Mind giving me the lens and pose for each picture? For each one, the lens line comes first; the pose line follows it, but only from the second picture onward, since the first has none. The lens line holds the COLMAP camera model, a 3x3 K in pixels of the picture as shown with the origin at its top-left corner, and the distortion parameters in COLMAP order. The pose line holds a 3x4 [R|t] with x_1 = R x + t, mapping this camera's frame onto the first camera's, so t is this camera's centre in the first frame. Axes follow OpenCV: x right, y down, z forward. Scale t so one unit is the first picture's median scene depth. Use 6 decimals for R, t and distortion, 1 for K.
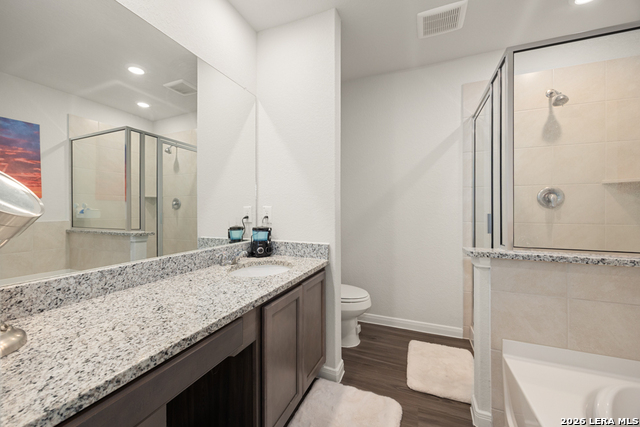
lens RADIAL K [[247.7, 0, 321.8], [0, 247.7, 210.9], [0, 0, 1]] dist [-0.000573, -0.000077]
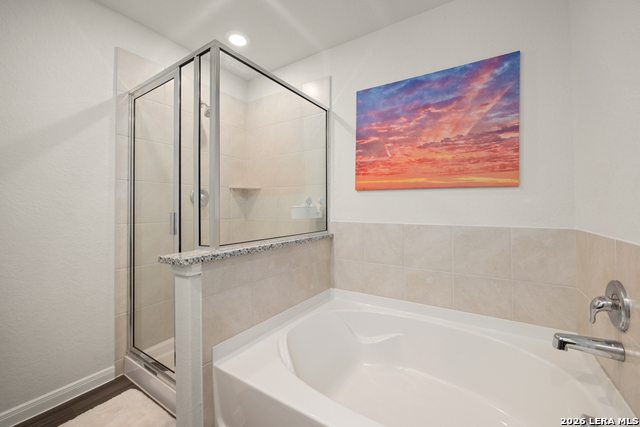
lens RADIAL K [[252.6, 0, 319.2], [0, 252.6, 203.2], [0, 0, 1]] dist [-0.000131, 0.000037]
pose [[0.204583, 0.014417, 0.978743, -0.113699], [0.011897, 0.999781, -0.017214, -0.000089], [-0.978777, 0.015166, 0.204366, 0.384150]]
